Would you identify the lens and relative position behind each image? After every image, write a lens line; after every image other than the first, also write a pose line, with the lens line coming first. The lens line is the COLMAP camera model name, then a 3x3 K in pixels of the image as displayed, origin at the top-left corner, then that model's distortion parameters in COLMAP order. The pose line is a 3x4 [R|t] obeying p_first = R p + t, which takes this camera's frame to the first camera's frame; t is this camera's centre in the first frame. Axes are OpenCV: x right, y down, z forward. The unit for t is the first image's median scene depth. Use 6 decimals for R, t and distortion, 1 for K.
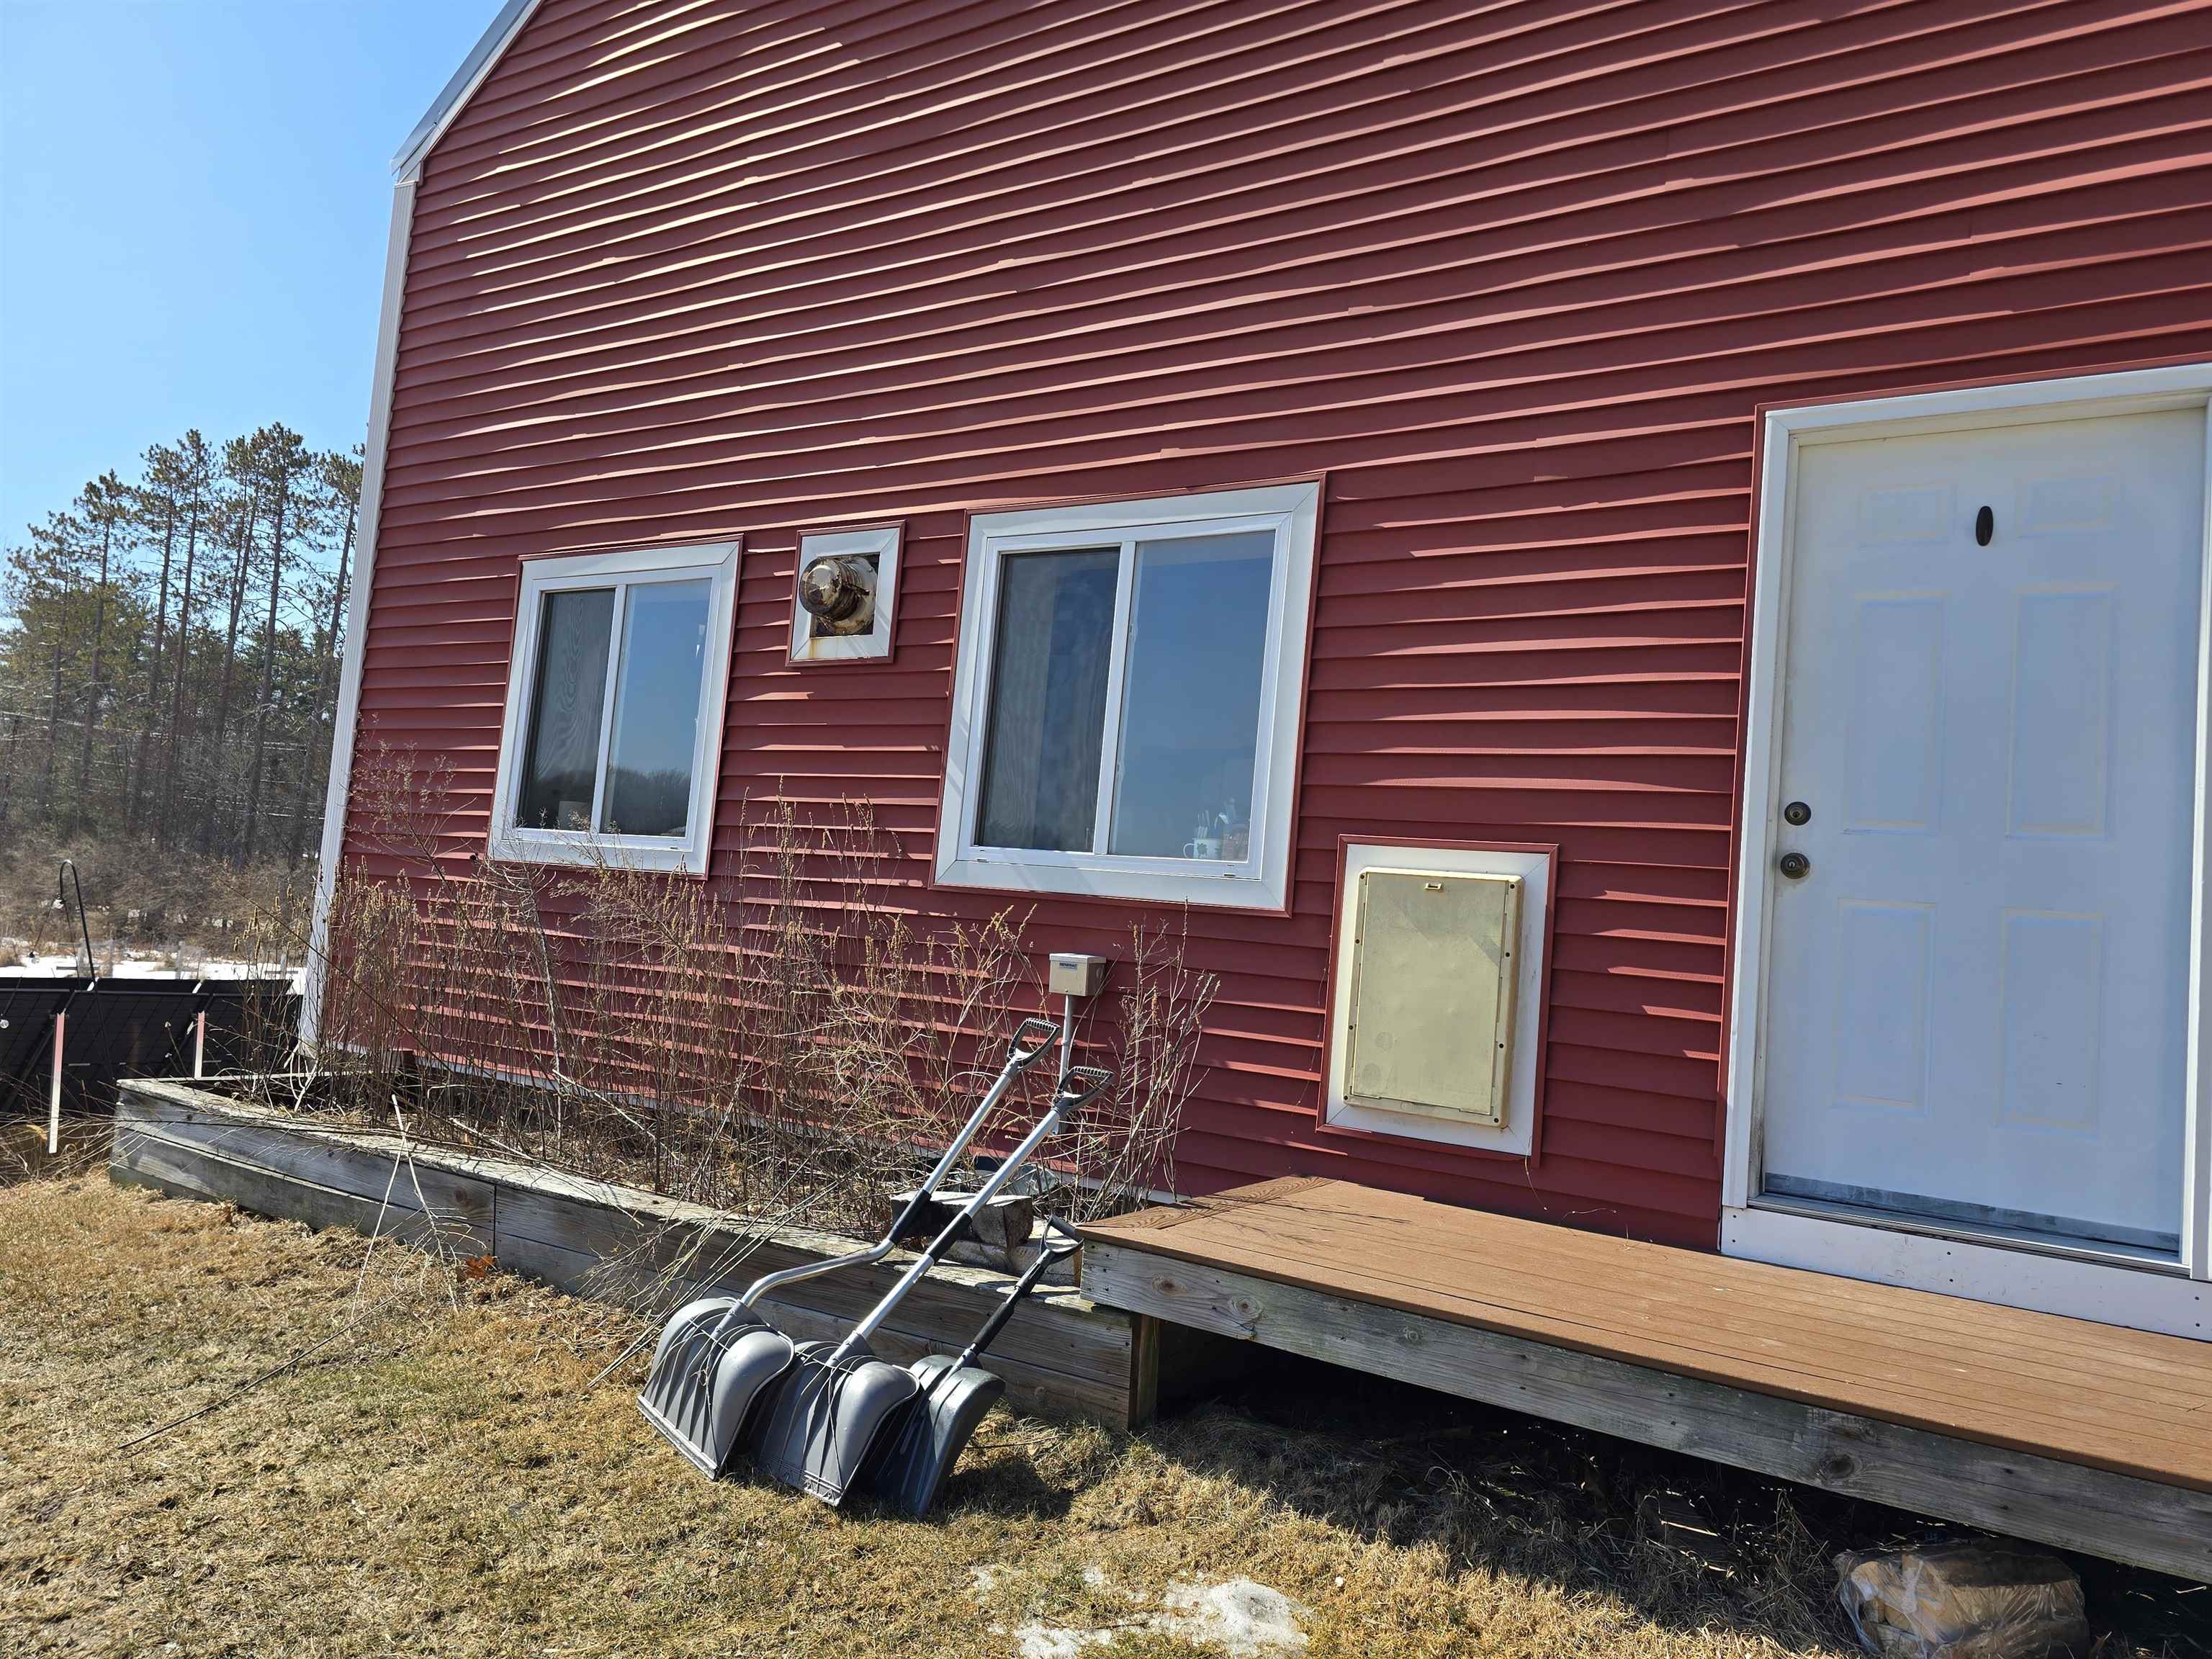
lens RADIAL K [[1503.5, 0, 1117.2], [0, 1503.5, 815.6], [0, 0, 1]] dist [0.076152, -0.070459]
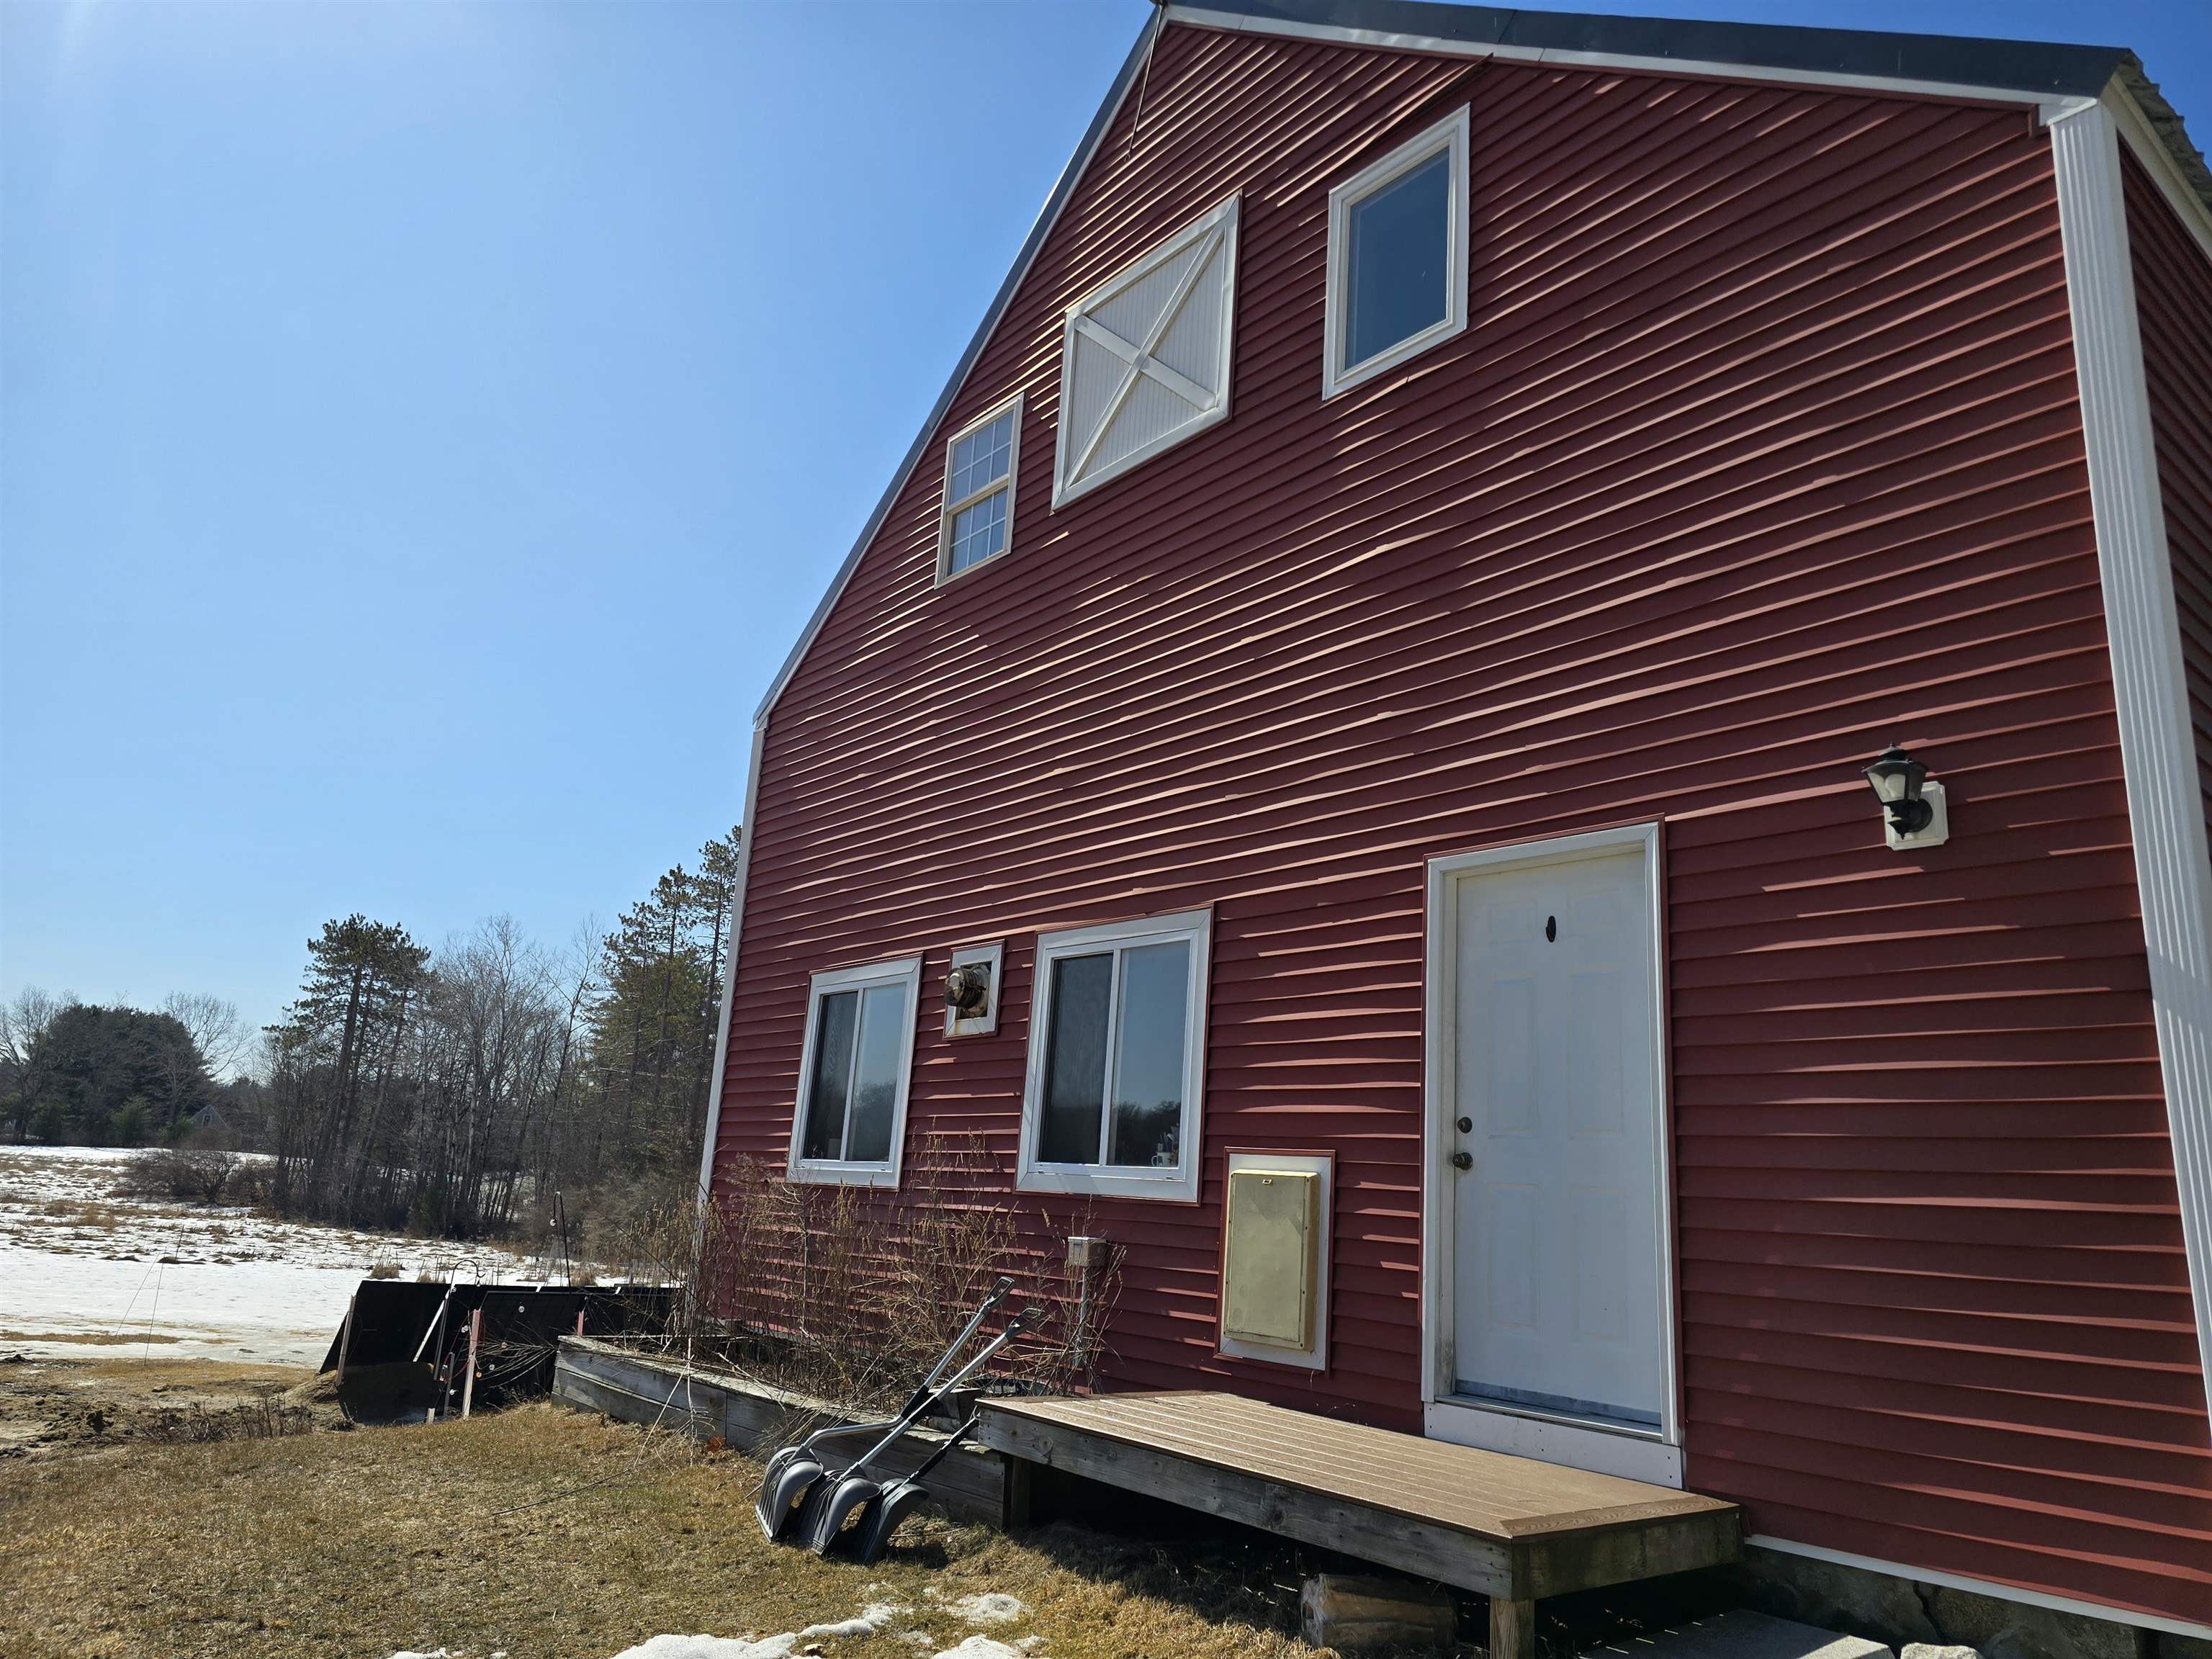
lens RADIAL K [[1503.5, 0, 1088.0], [0, 1503.5, 822.0], [0, 0, 1]] dist [0.076152, -0.070459]
pose [[0.946599, -0.101372, -0.306061, 0.509257], [0.039259, 0.978462, -0.202658, -0.004857], [0.320013, 0.179820, 0.930192, -0.481964]]
